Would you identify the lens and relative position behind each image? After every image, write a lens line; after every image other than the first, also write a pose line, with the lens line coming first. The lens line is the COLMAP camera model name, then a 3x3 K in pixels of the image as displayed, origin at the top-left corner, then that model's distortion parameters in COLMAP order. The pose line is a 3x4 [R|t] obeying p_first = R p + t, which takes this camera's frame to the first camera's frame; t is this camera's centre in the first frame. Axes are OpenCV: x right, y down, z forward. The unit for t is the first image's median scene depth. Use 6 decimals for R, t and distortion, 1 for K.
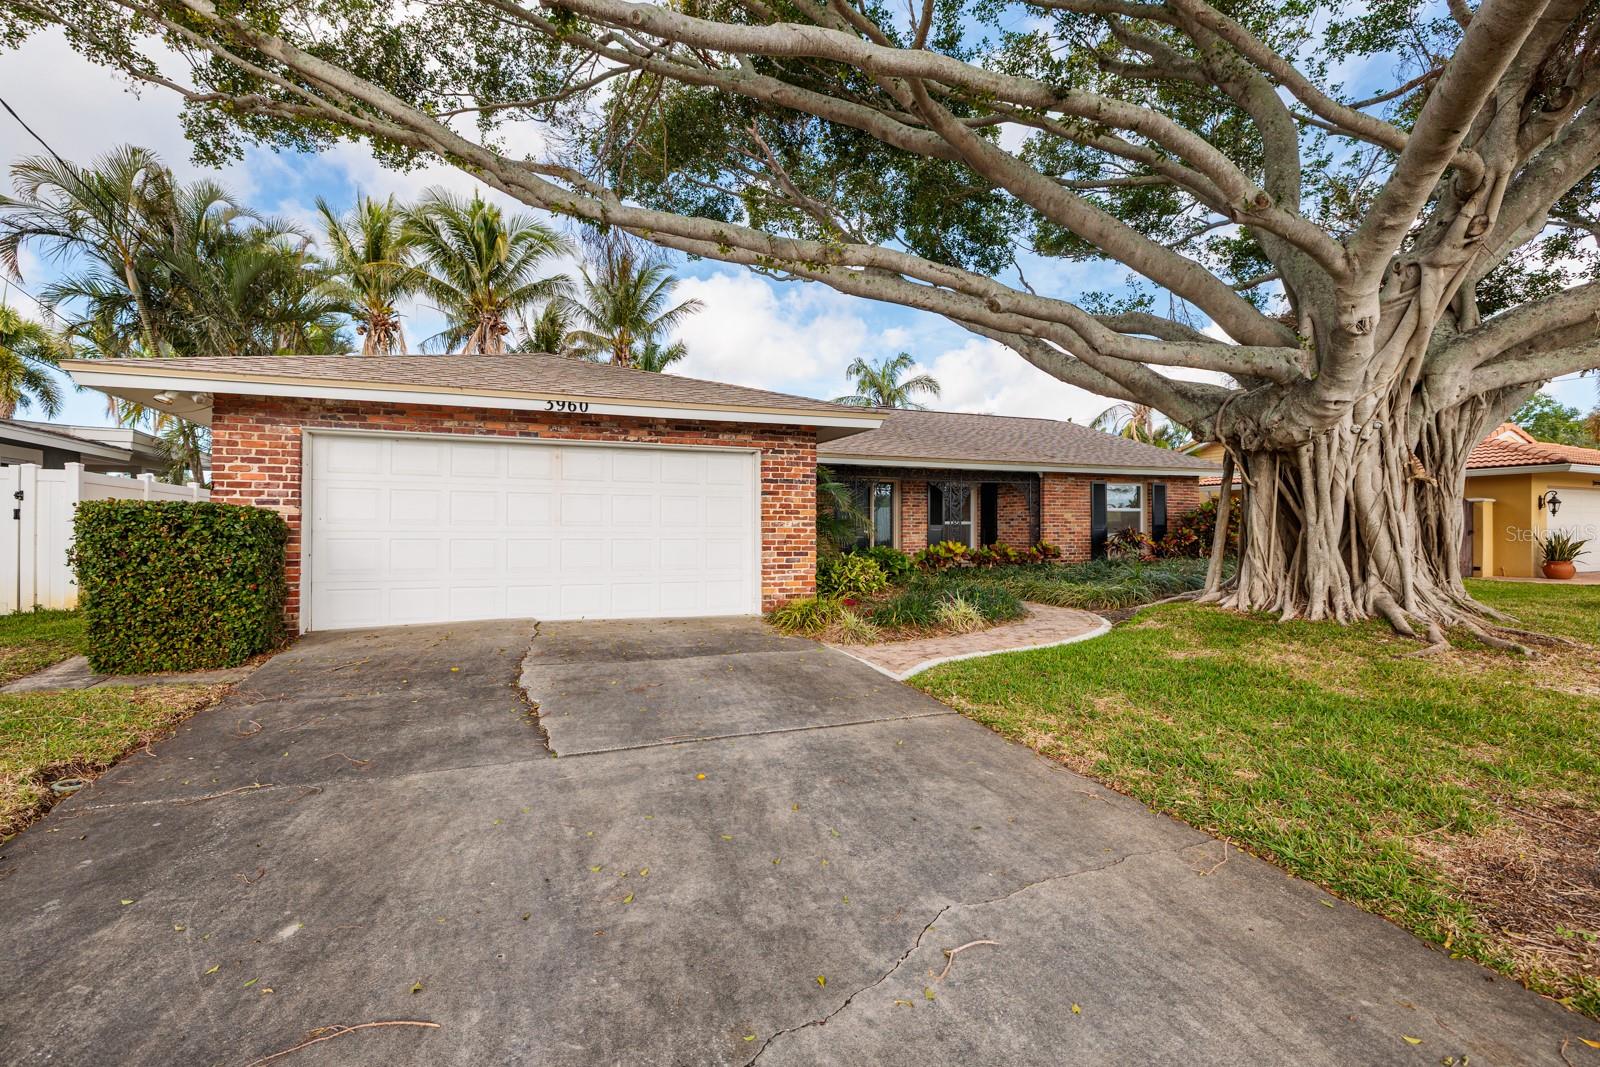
lens RADIAL K [[716.1, 0, 802.3], [0, 716.1, 531.1], [0, 0, 1]] dist [-0.003202, 0.000148]
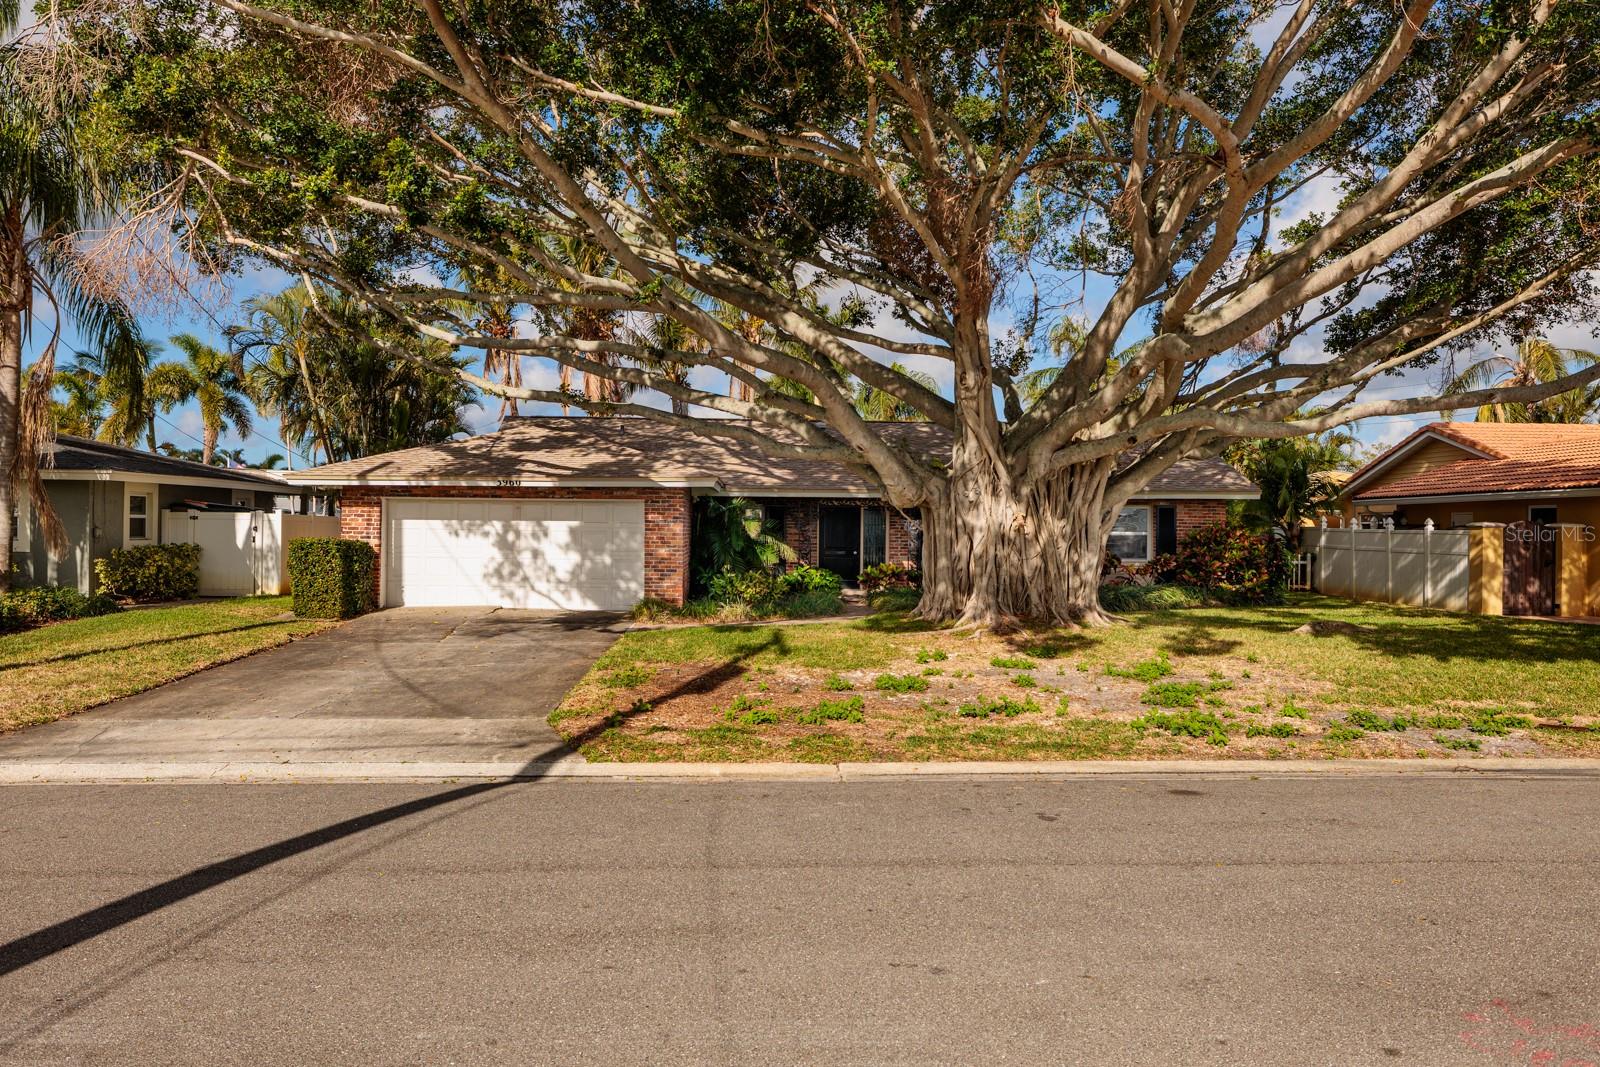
lens RADIAL K [[1180.5, 0, 798.5], [0, 1180.5, 527.2], [0, 0, 1]] dist [-0.016113, -0.000755]
pose [[0.942455, 0.007743, -0.334244, 1.049429], [-0.009412, 0.999950, -0.003374, -0.052927], [0.334201, 0.006326, 0.942481, -1.188074]]
